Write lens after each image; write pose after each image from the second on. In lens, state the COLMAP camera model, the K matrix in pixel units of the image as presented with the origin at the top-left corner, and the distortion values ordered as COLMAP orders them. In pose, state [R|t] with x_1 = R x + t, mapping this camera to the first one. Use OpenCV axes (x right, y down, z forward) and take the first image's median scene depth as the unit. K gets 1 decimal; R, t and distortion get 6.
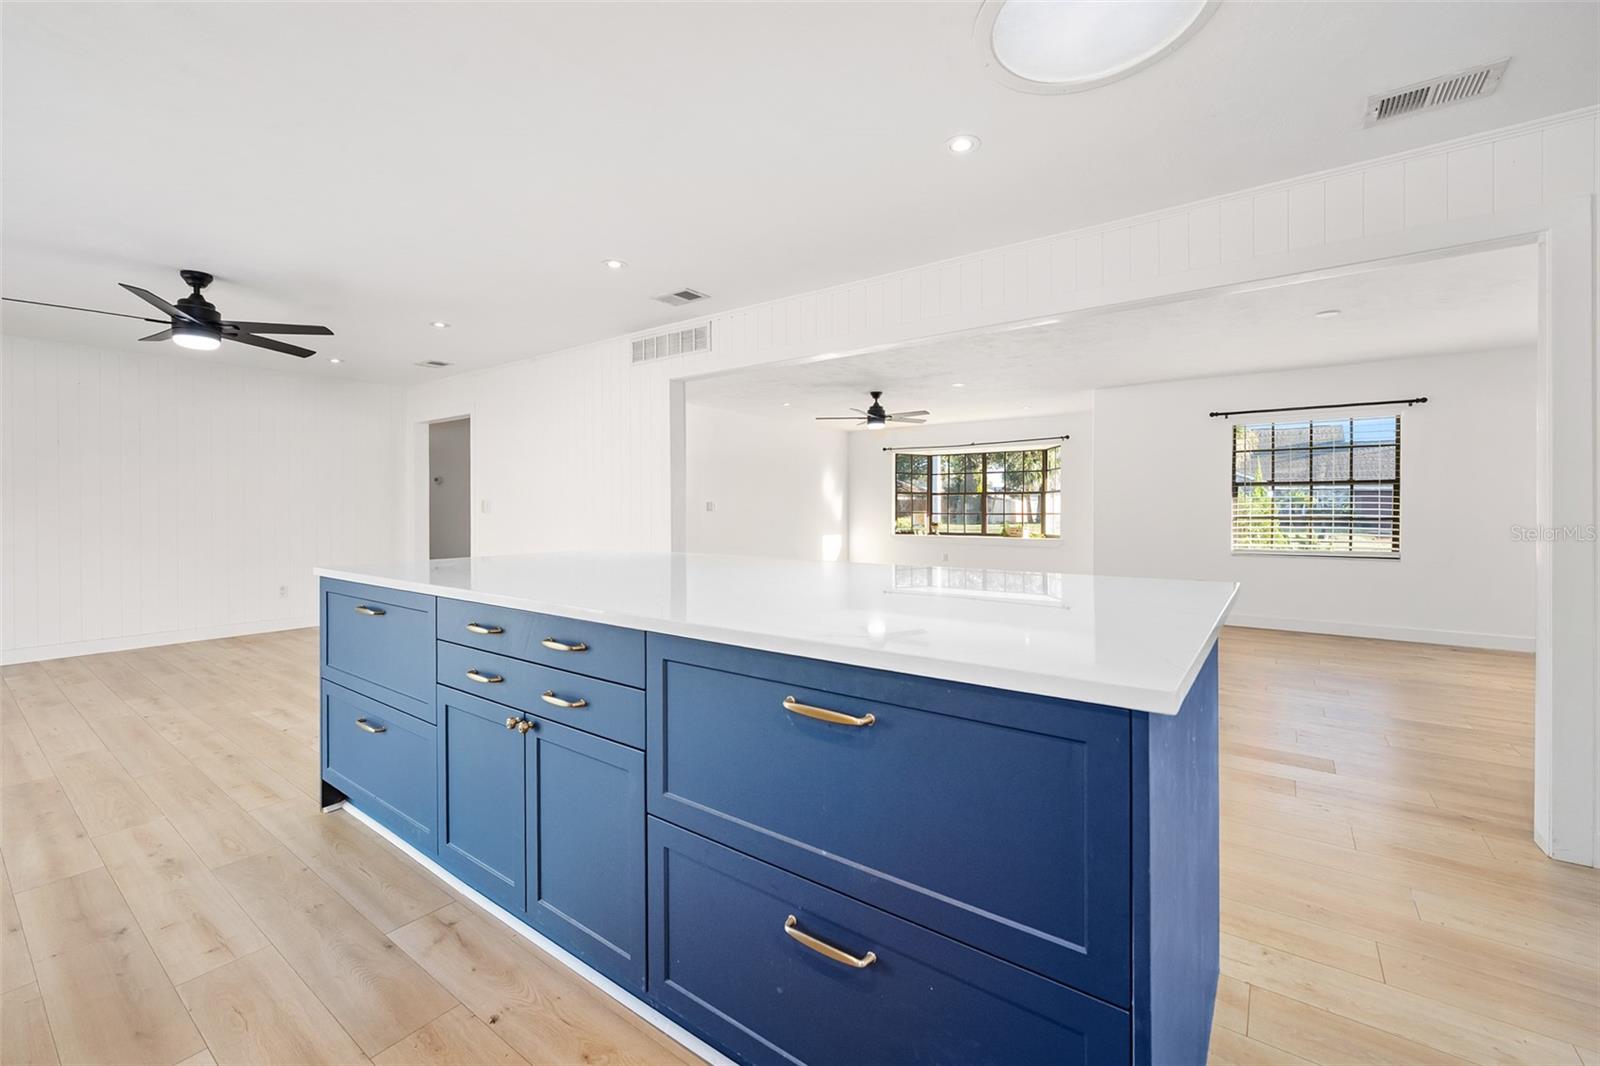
lens RADIAL K [[649.4, 0, 806.8], [0, 649.4, 503.7], [0, 0, 1]] dist [-0.004710, 0.001425]
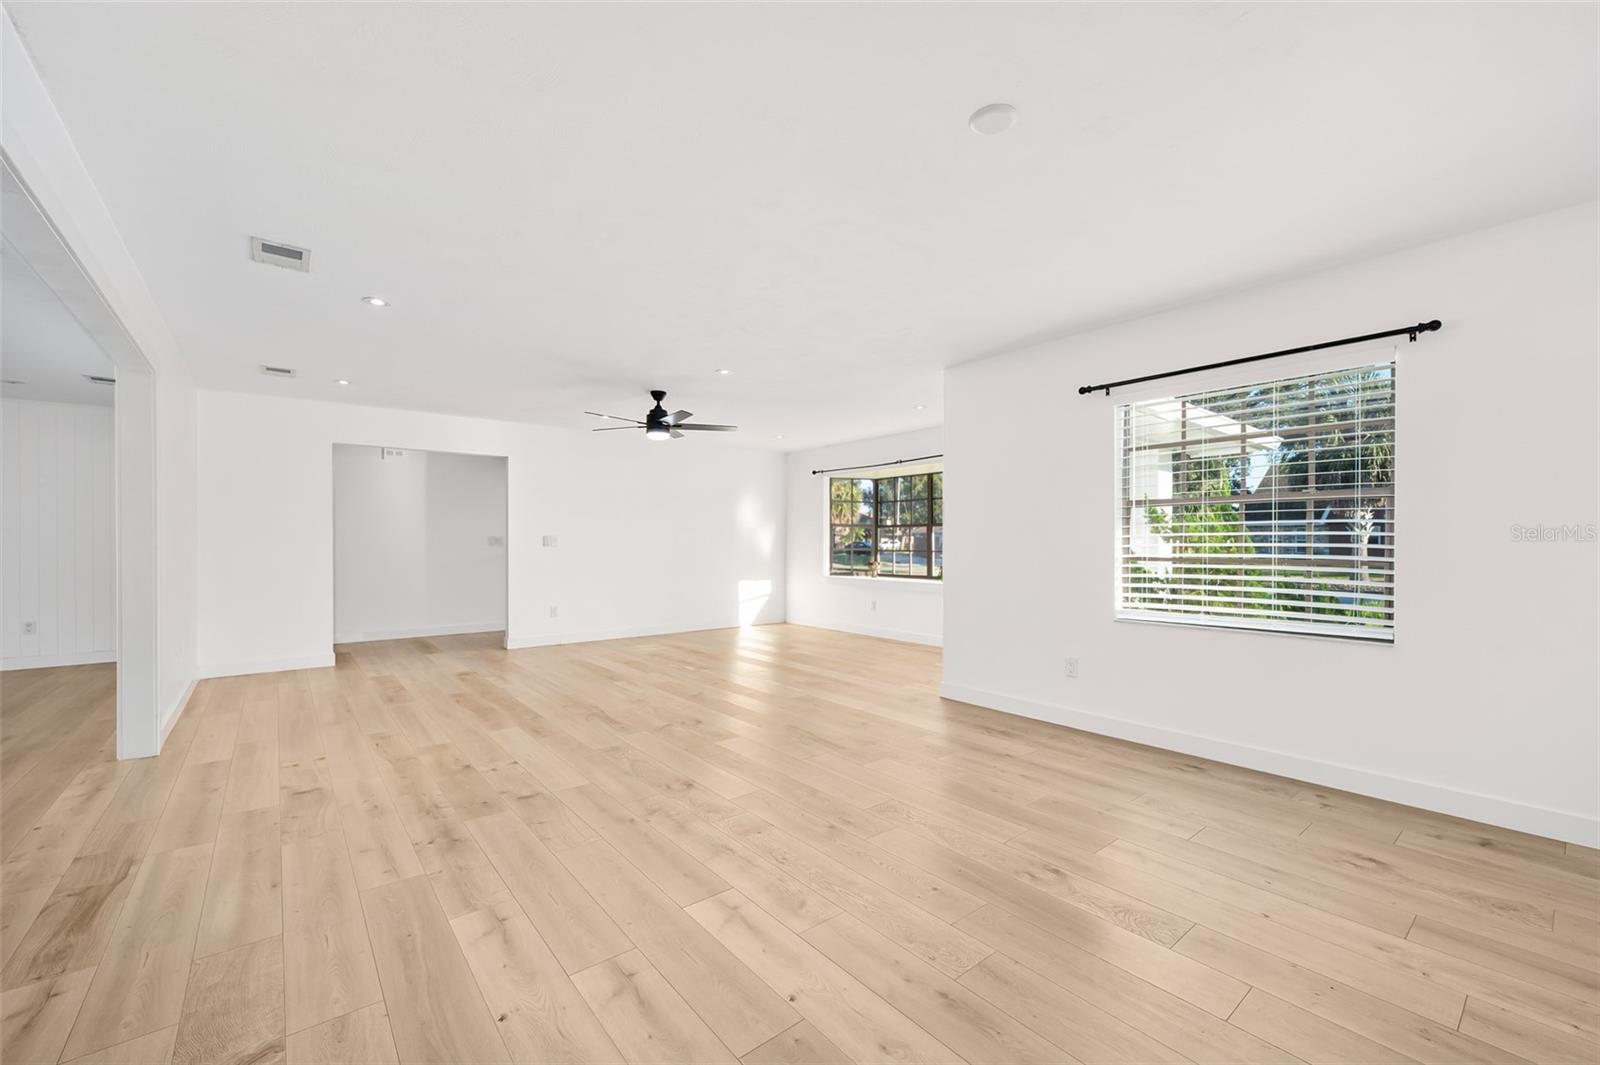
lens RADIAL K [[646.6, 0, 810.6], [0, 646.6, 536.4], [0, 0, 1]] dist [-0.002462, 0.000547]
pose [[0.969662, -0.001522, -0.244443, 0.465626], [0.000021, 0.999981, -0.006144, 0.004053], [0.244448, 0.005952, 0.969644, 0.308835]]
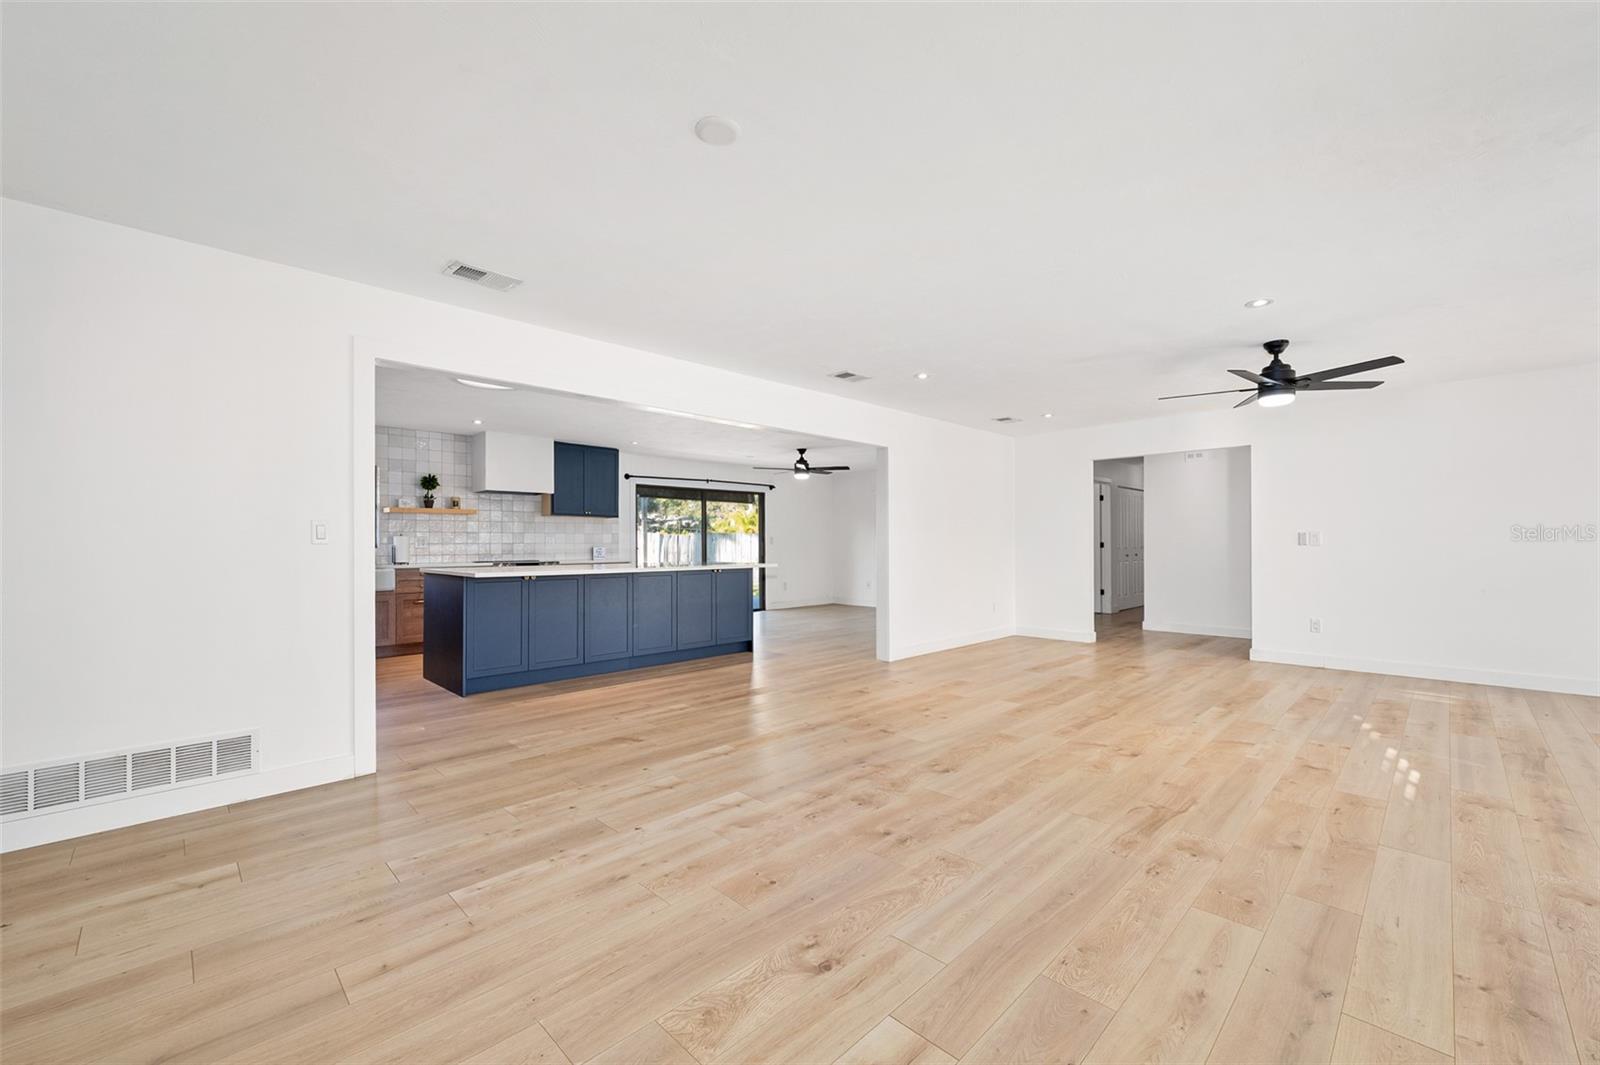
lens RADIAL K [[646.6, 0, 792.8], [0, 646.6, 548.5], [0, 0, 1]] dist [-0.002462, 0.000547]
pose [[-0.159275, 0.010371, -0.987180, 0.739021], [0.006284, 0.999935, 0.009491, 0.005140], [0.987214, -0.004692, -0.159330, 0.663896]]
